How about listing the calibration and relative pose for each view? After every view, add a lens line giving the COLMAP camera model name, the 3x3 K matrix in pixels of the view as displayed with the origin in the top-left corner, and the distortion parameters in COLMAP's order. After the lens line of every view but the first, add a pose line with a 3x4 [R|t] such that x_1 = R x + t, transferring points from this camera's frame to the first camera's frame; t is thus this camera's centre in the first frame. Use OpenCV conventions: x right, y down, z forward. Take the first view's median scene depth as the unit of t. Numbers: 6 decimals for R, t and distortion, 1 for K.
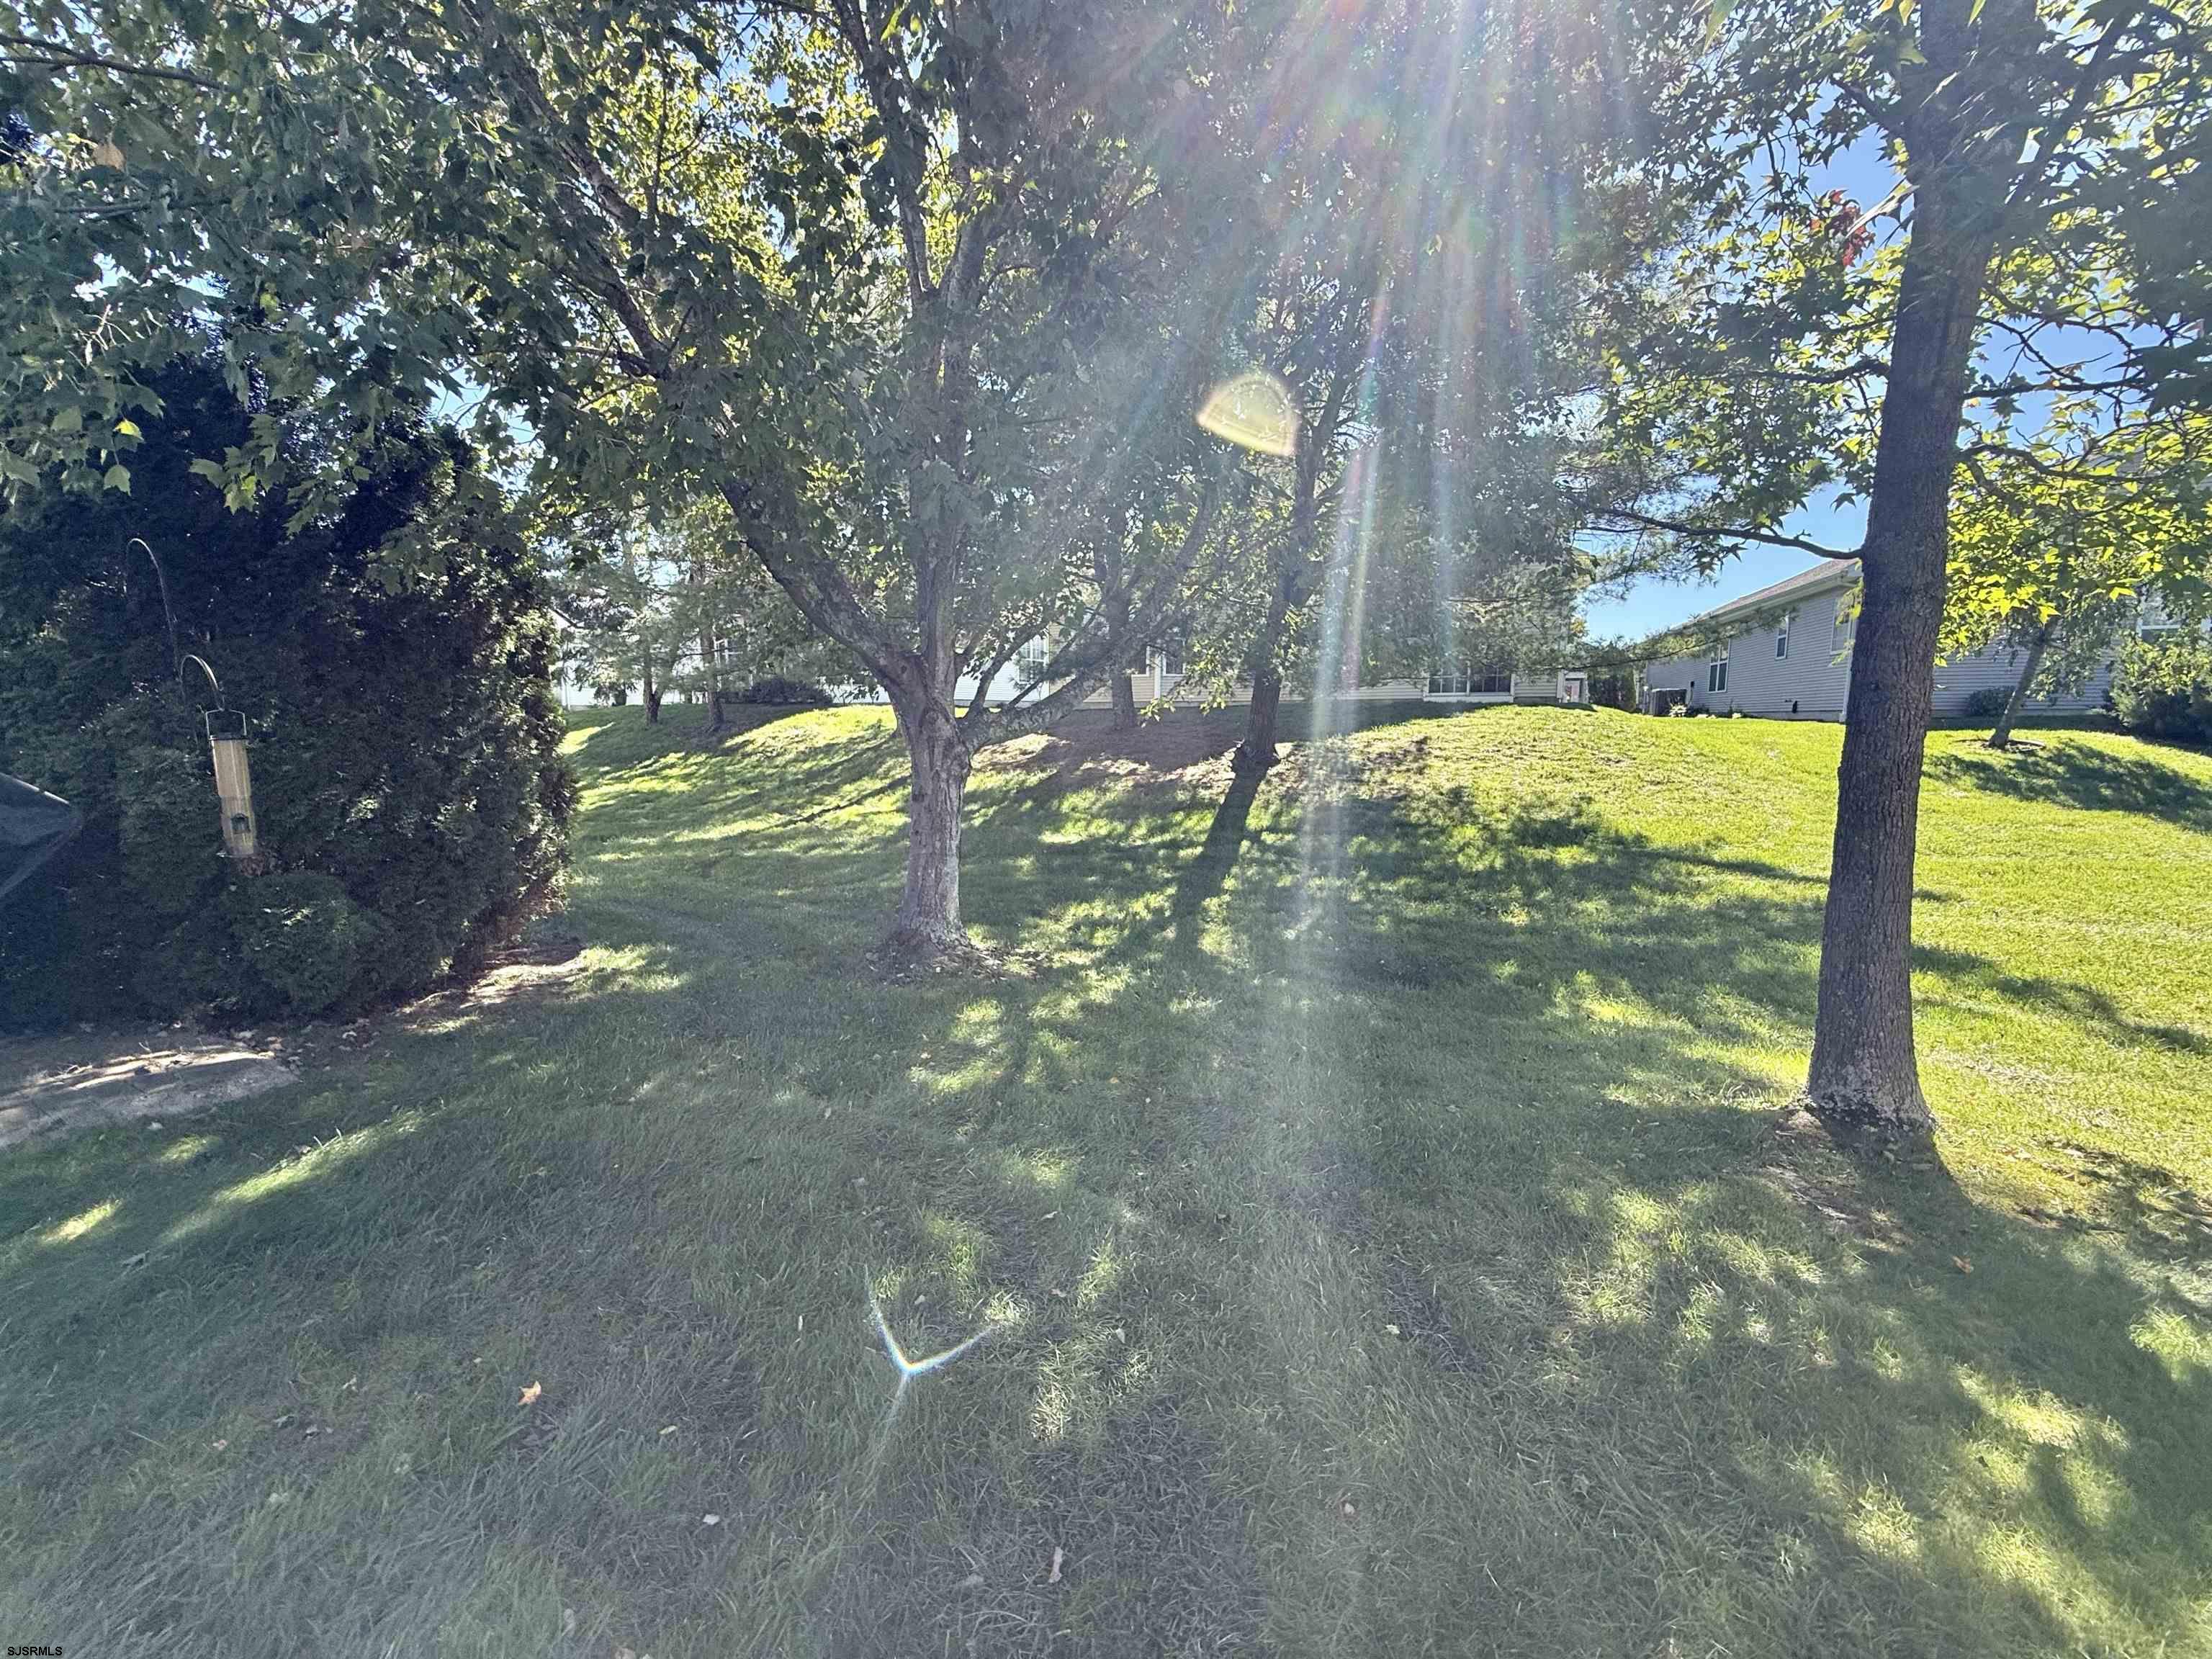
lens RADIAL K [[878.8, 0, 1093.2], [0, 878.8, 818.5], [0, 0, 1]] dist [-0.003828, 0.000524]
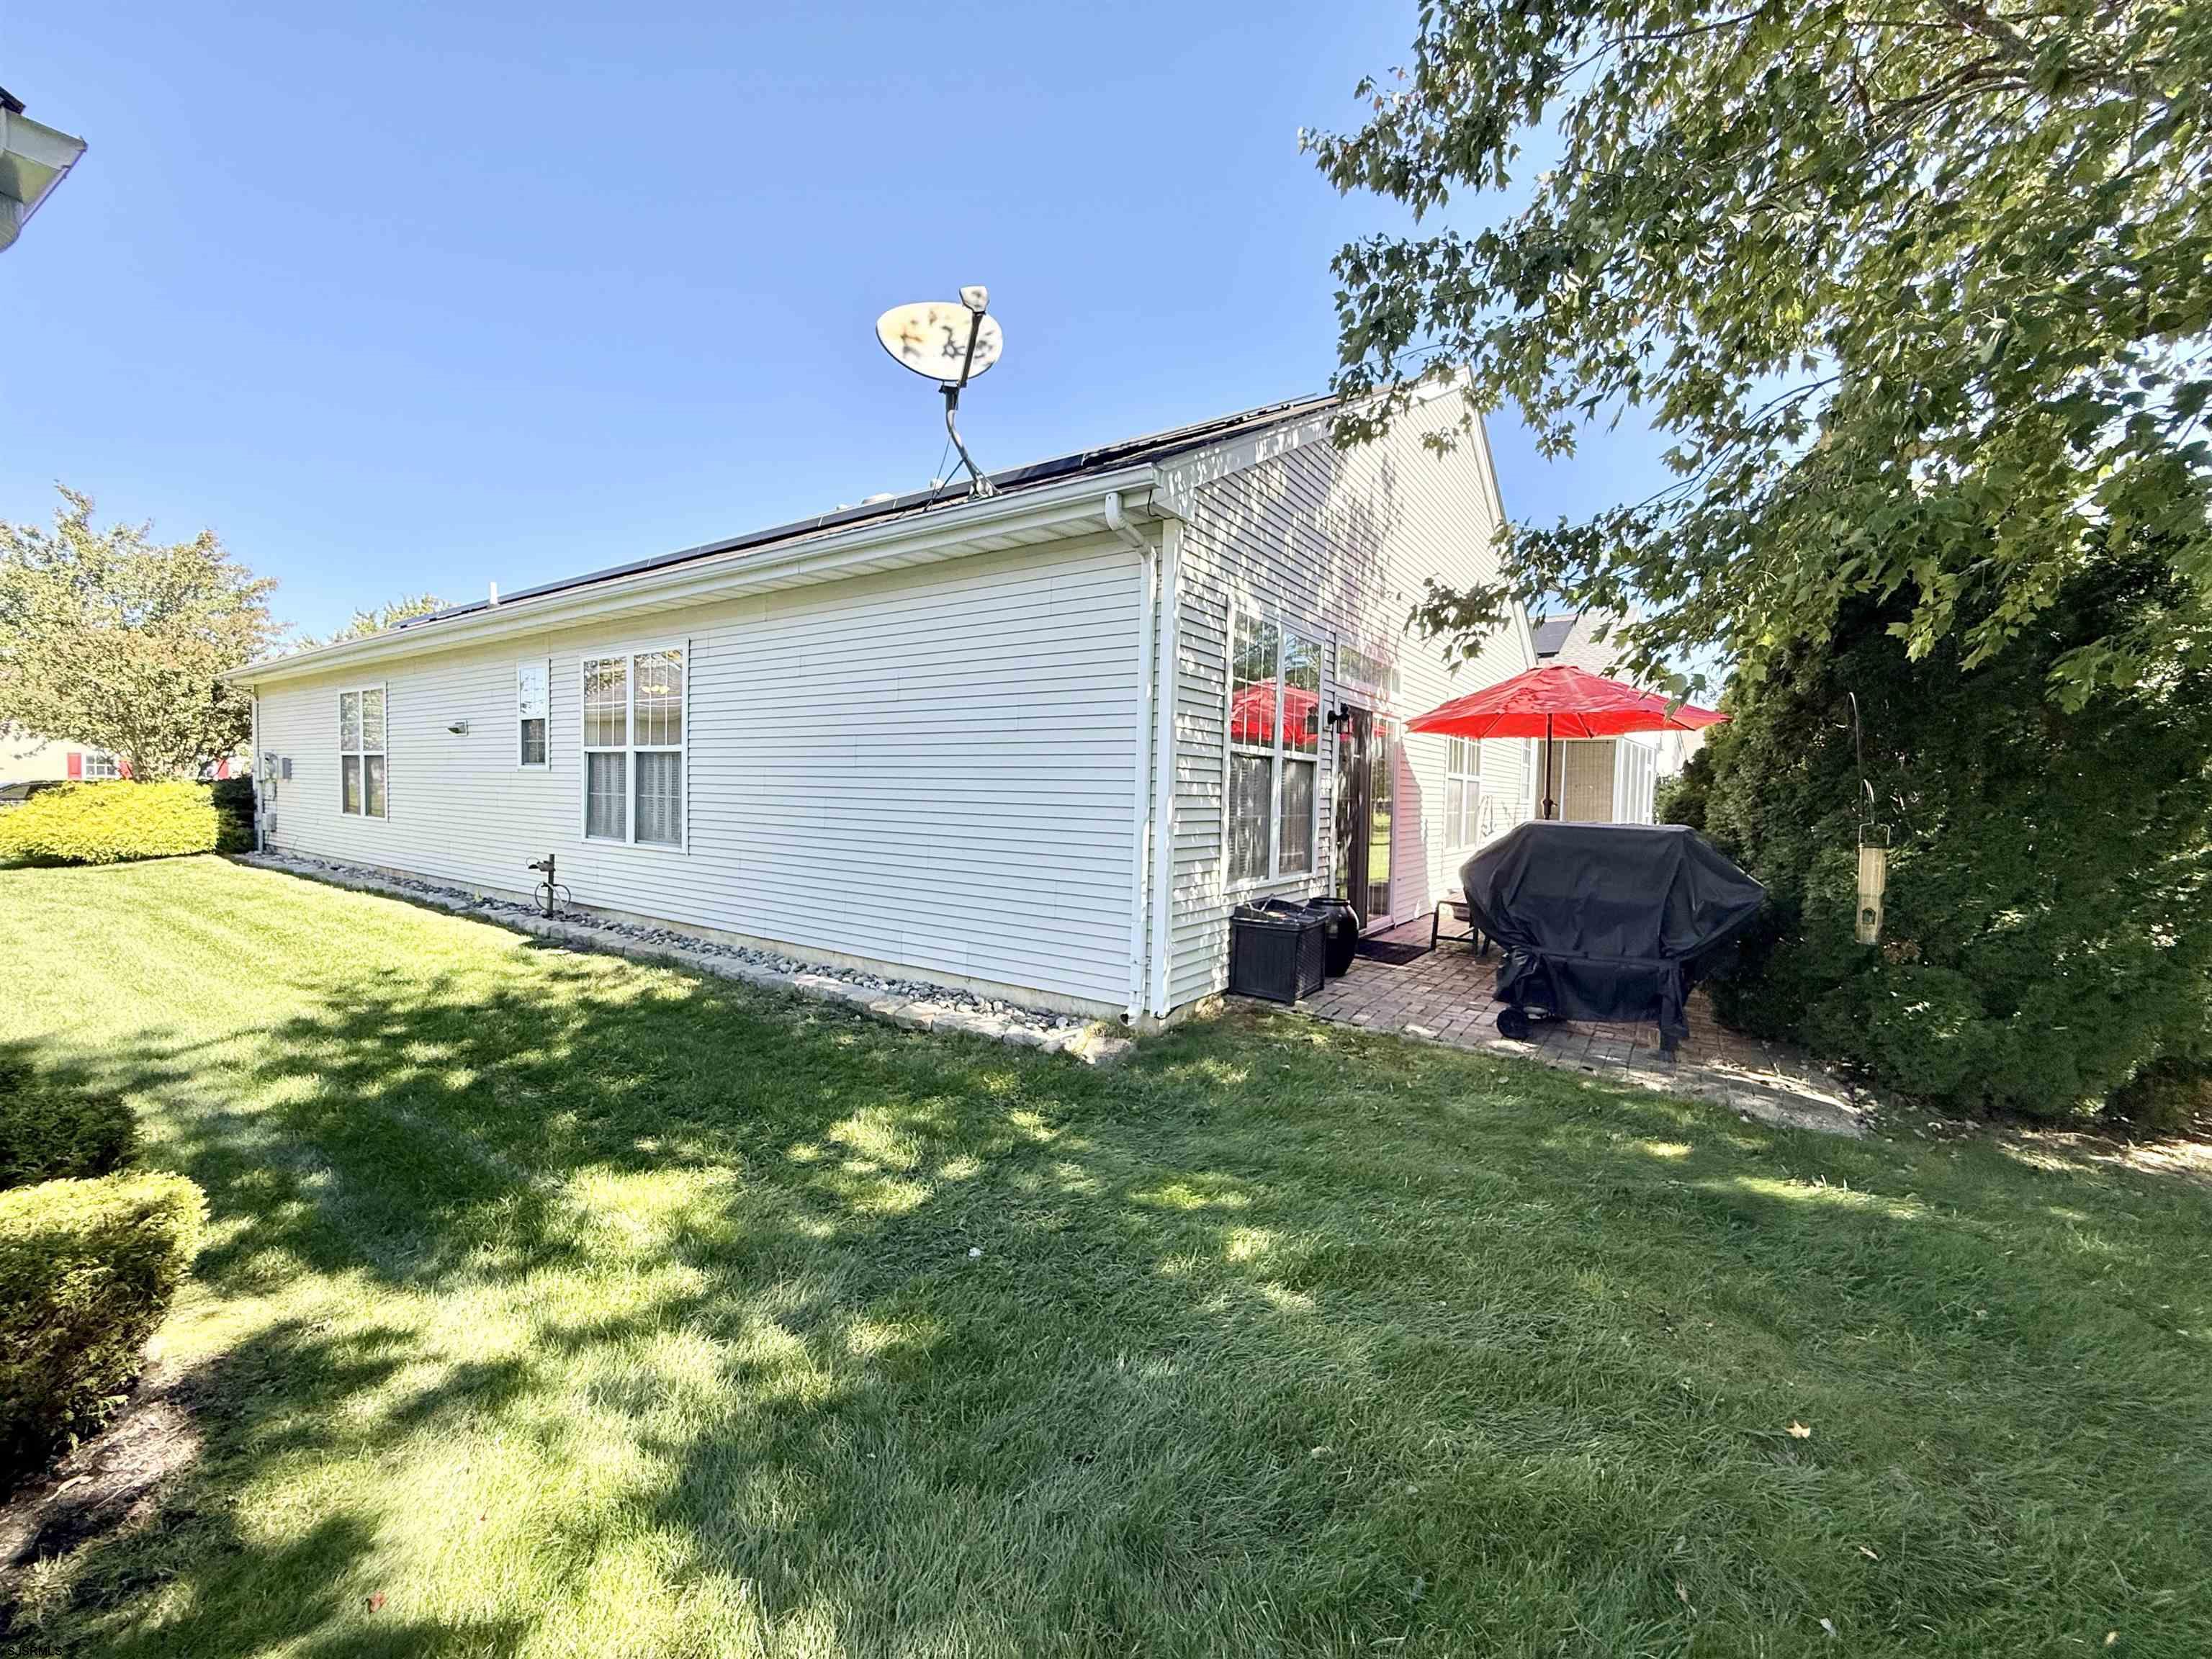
lens RADIAL K [[878.8, 0, 1094.0], [0, 878.8, 831.5], [0, 0, 1]] dist [-0.003828, 0.000524]
pose [[-0.125237, 0.049189, -0.990907, 0.105312], [-0.132580, 0.988983, 0.065849, -0.014140], [0.983229, 0.139621, -0.117335, 0.020131]]
